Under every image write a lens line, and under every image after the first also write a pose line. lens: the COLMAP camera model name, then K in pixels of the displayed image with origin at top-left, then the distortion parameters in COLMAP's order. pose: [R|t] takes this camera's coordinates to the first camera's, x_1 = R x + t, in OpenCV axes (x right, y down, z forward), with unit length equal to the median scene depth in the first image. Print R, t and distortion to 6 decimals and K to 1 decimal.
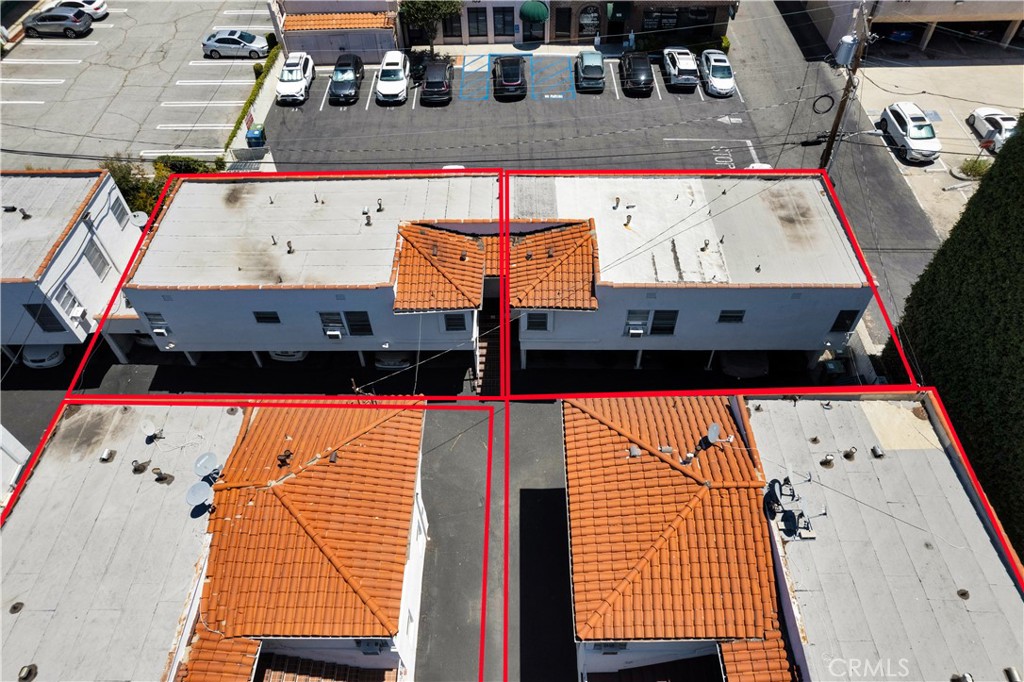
lens RADIAL K [[691.3, 0, 512.0], [0, 691.3, 341.0], [0, 0, 1]] dist [-0.065941, 0.002198]
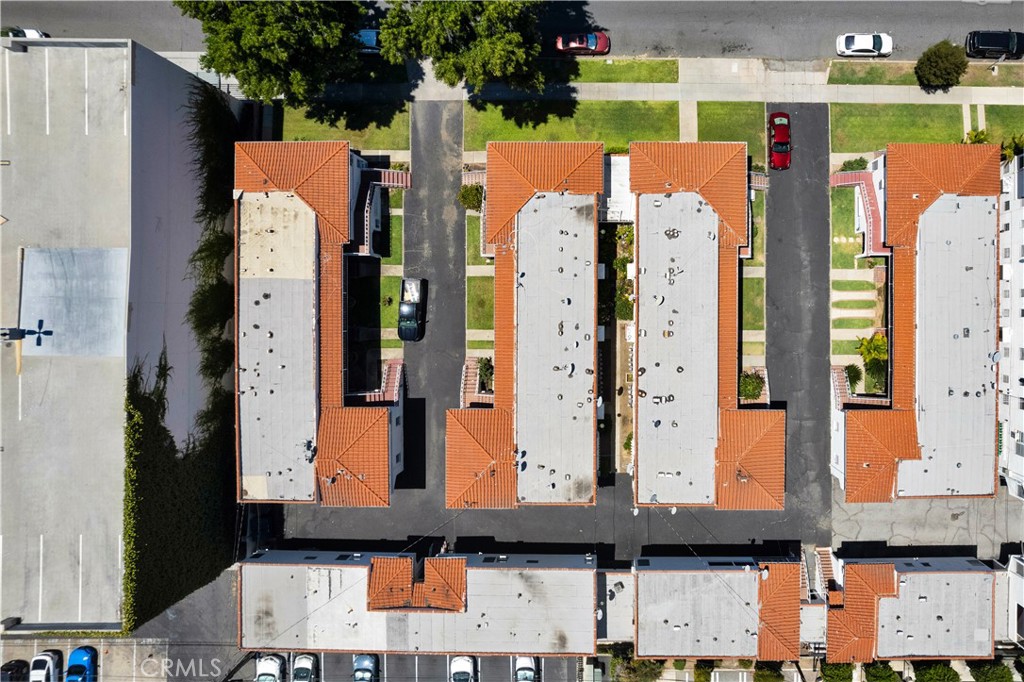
lens RADIAL K [[738.5, 0, 605.0], [0, 738.5, 318.9], [0, 0, 1]] dist [-0.042527, 0.001443]
pose [[-0.999913, 0.003235, 0.012825, -0.633843], [0.006016, -0.752275, 0.658822, -0.981907], [0.011779, 0.658841, 0.752190, -1.193838]]
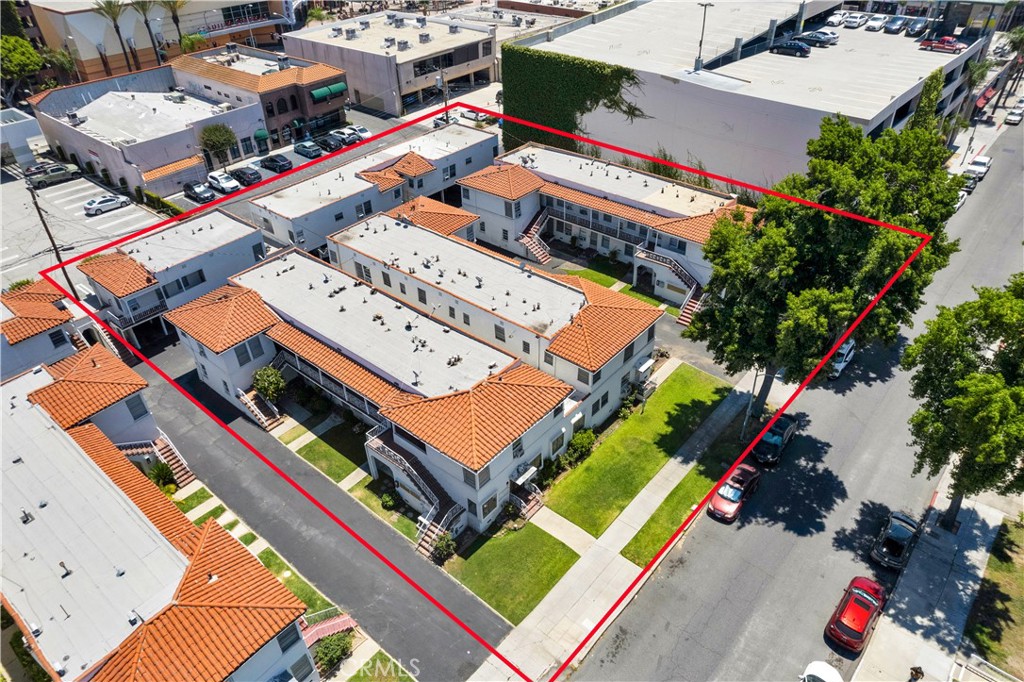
lens RADIAL K [[676.7, 0, 513.4], [0, 676.7, 370.2], [0, 0, 1]] dist [-0.043211, 0.004988]
pose [[0.639511, -0.473107, 0.605967, -1.758863], [0.582129, 0.812843, 0.020271, 0.759284], [-0.502147, 0.339788, 0.795231, -1.099640]]
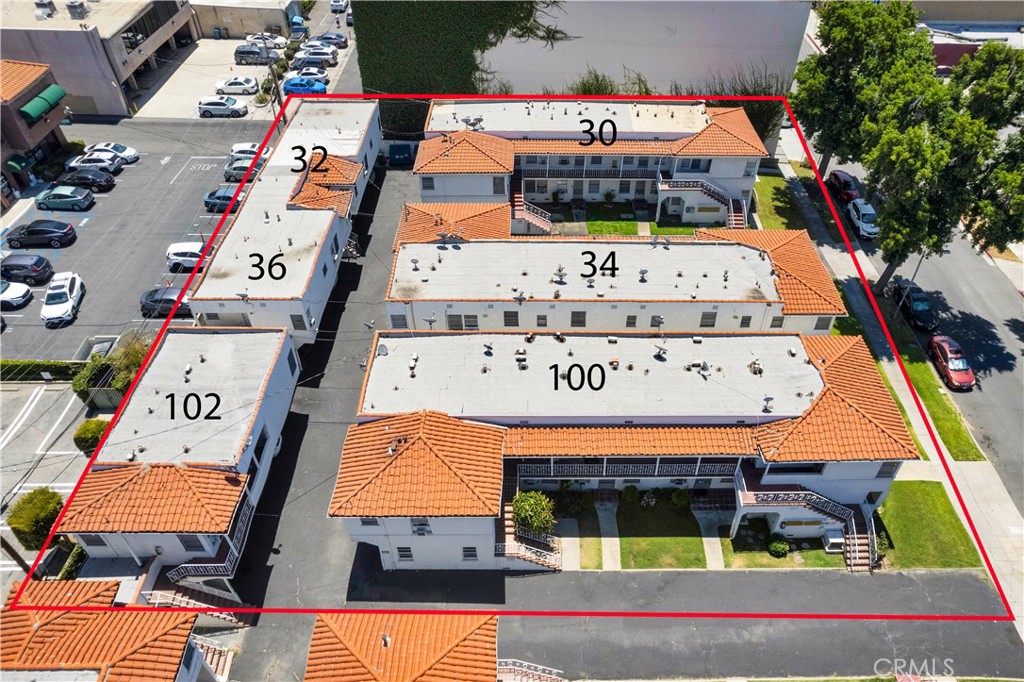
lens RADIAL K [[698.4, 0, 545.5], [0, 698.4, 366.0], [0, 0, 1]] dist [-0.074040, 0.060802]
pose [[-0.024133, -0.690006, 0.723402, -1.876826], [0.737171, 0.476497, 0.479092, -0.360380], [-0.675275, 0.544833, 0.497153, -0.116414]]
